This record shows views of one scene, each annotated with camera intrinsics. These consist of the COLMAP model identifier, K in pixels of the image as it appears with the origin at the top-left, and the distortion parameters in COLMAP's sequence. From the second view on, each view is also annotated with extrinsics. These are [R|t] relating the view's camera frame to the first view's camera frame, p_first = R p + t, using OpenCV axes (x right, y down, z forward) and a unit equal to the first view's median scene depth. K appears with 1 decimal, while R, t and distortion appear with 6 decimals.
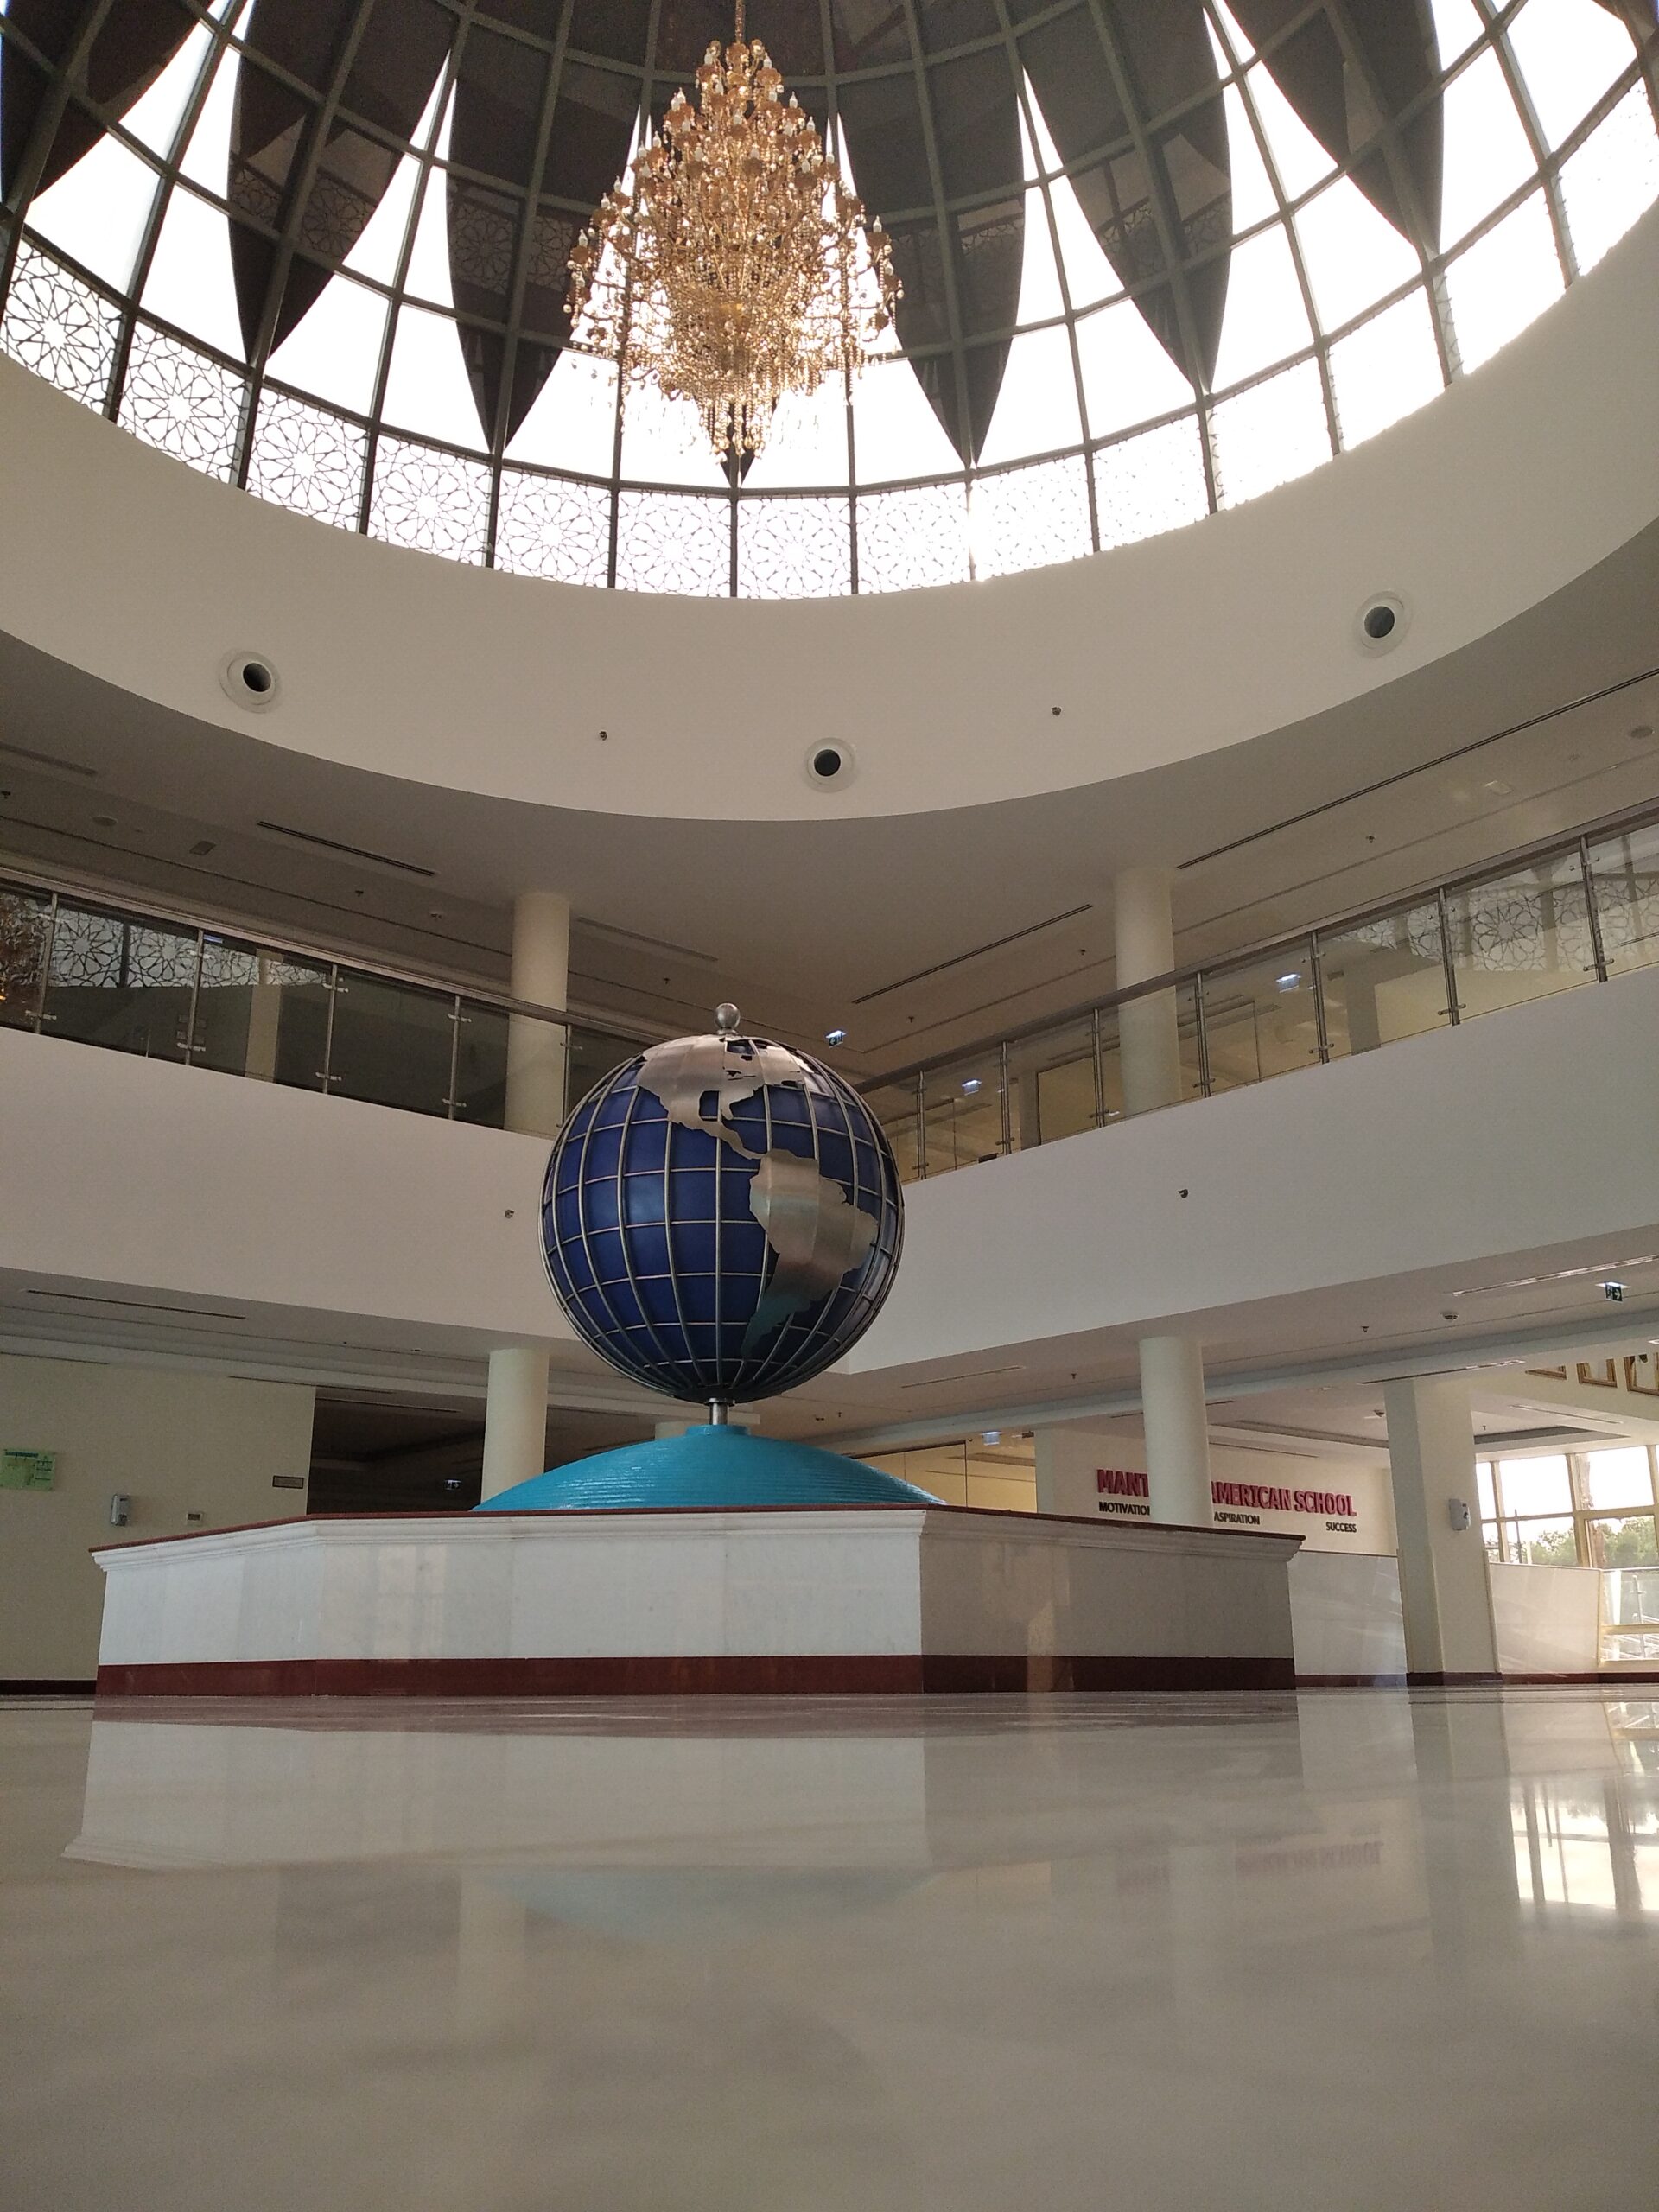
lens RADIAL K [[1844.5, 0, 829.5], [0, 1844.5, 1106.0], [0, 0, 1]] dist [0.273769, -0.738735]
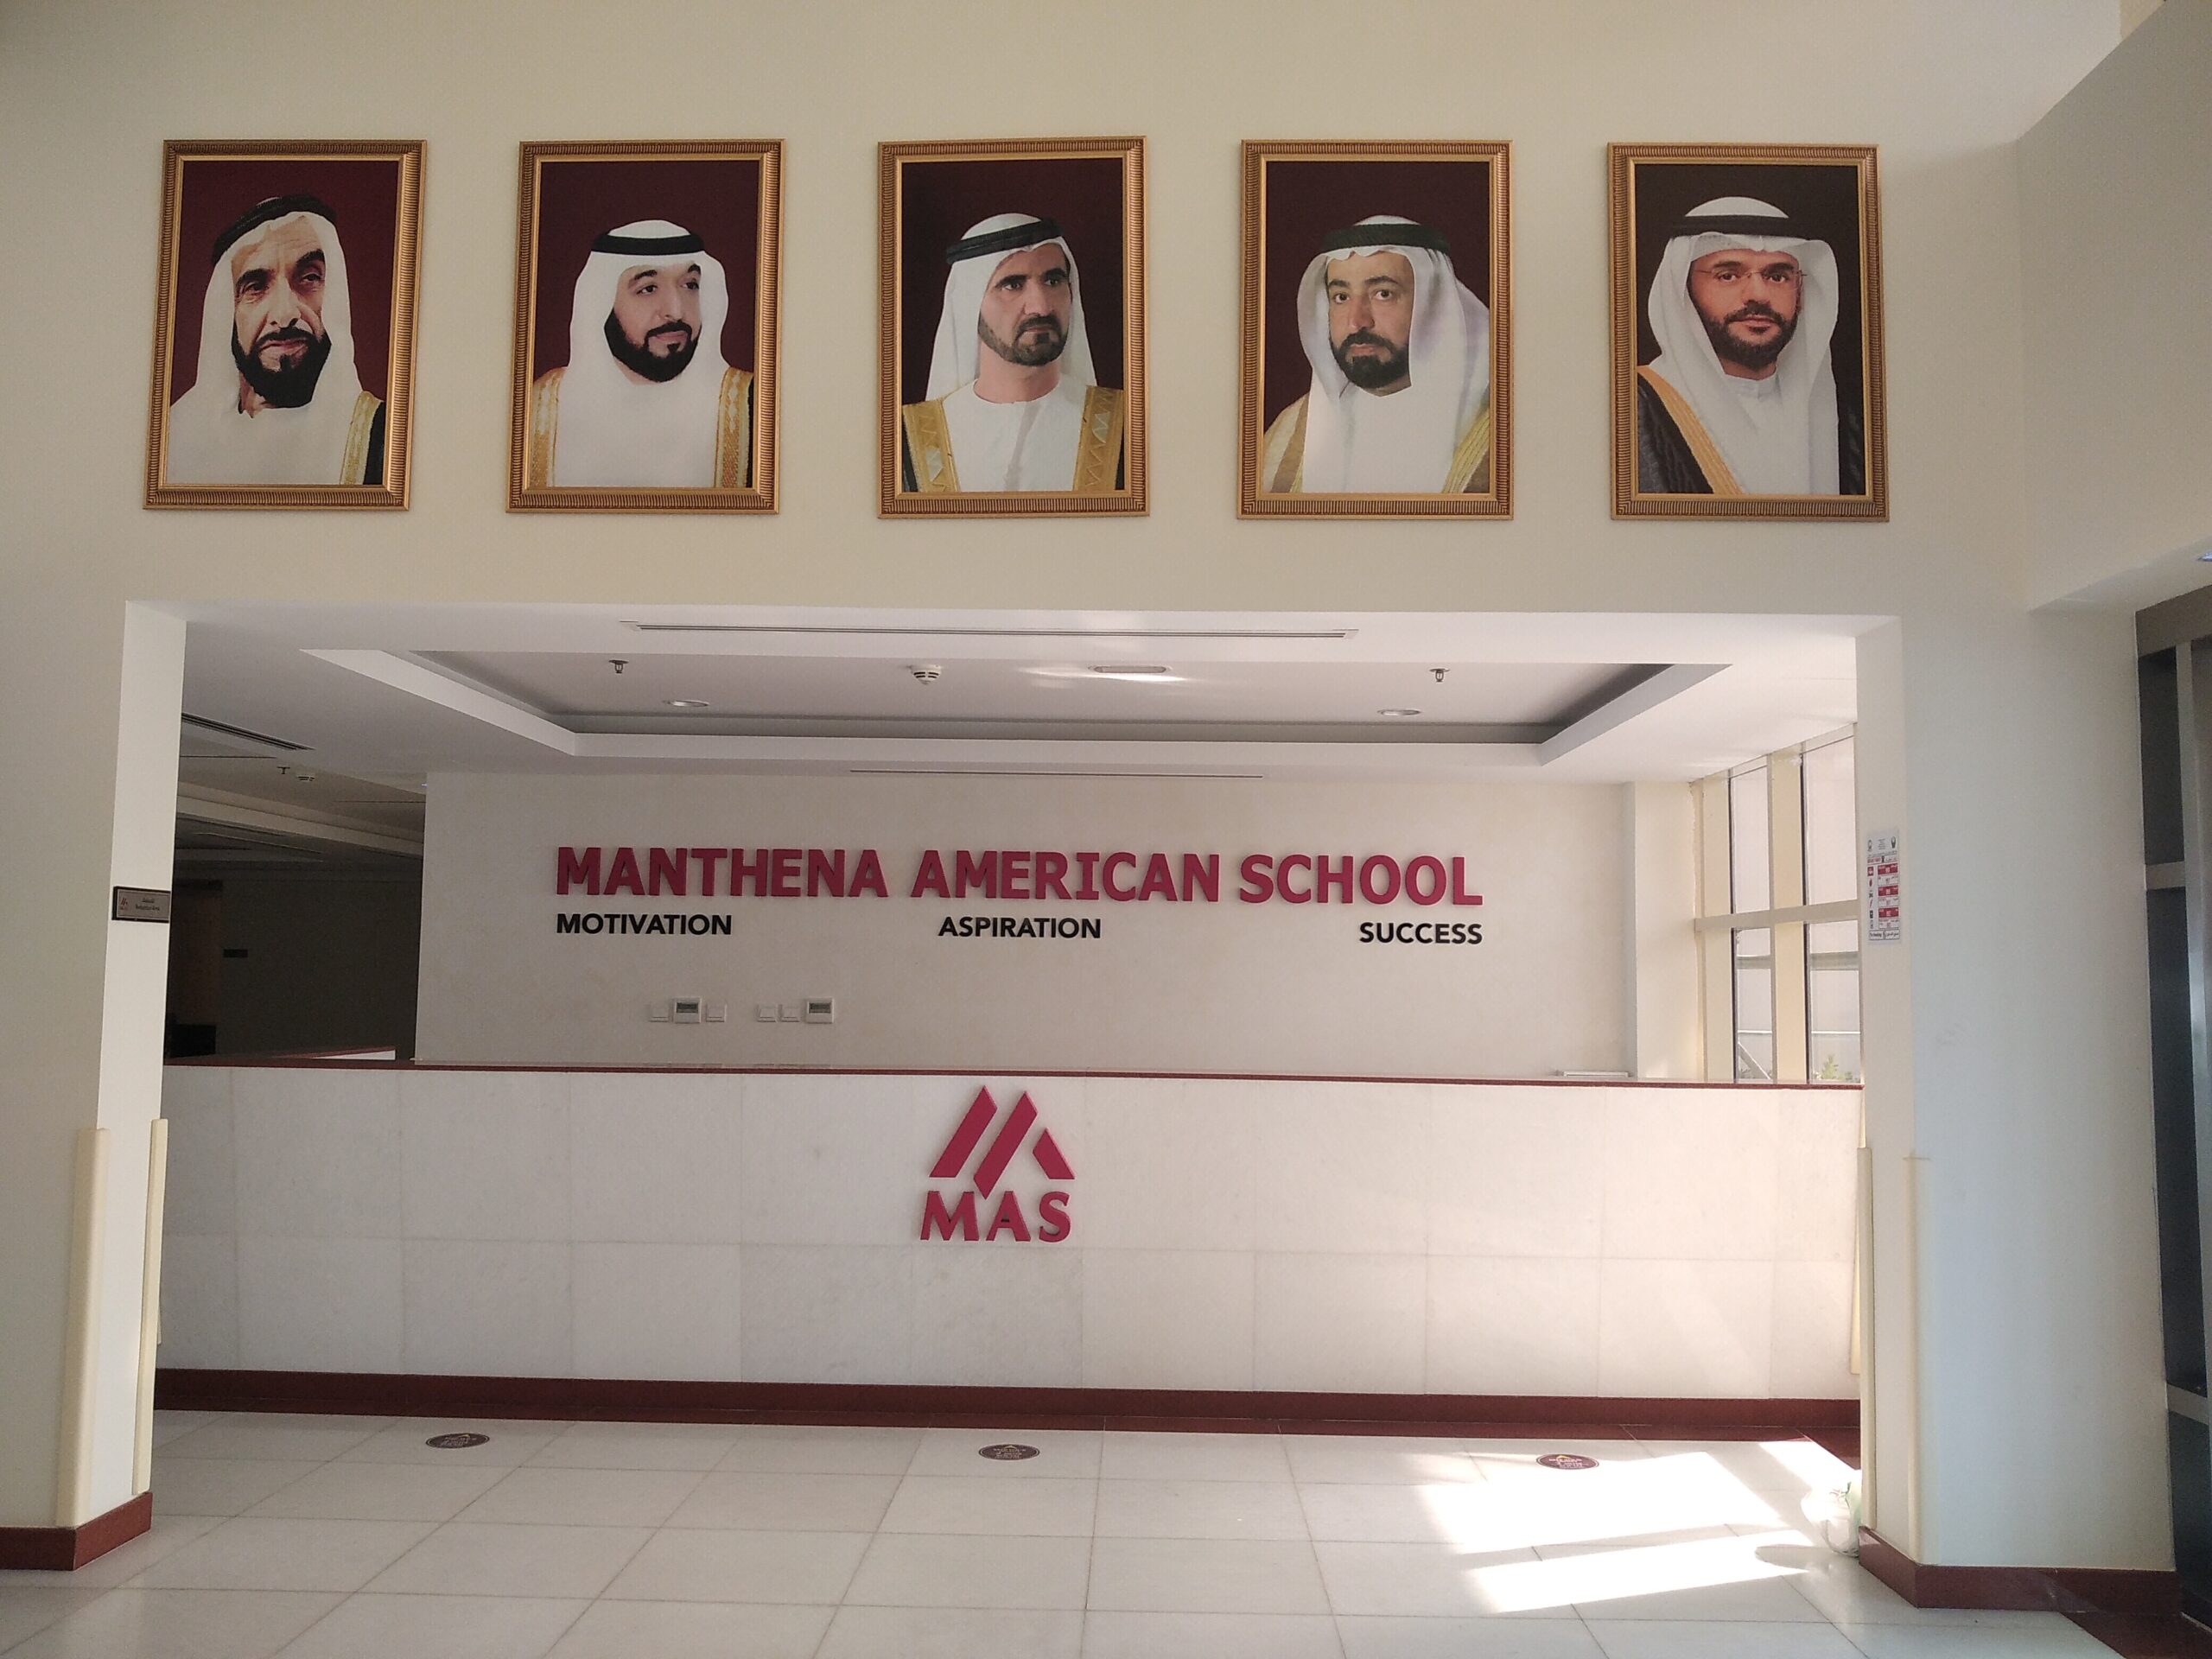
lens RADIAL K [[1844.5, 0, 1106.0], [0, 1844.5, 829.5], [0, 0, 1]] dist [0.273769, -0.738735]
pose [[0.756998, -0.036608, -0.652391, 1.566167], [0.172335, 0.974264, 0.145298, 0.421934], [0.630282, -0.222419, 0.743824, 2.134320]]
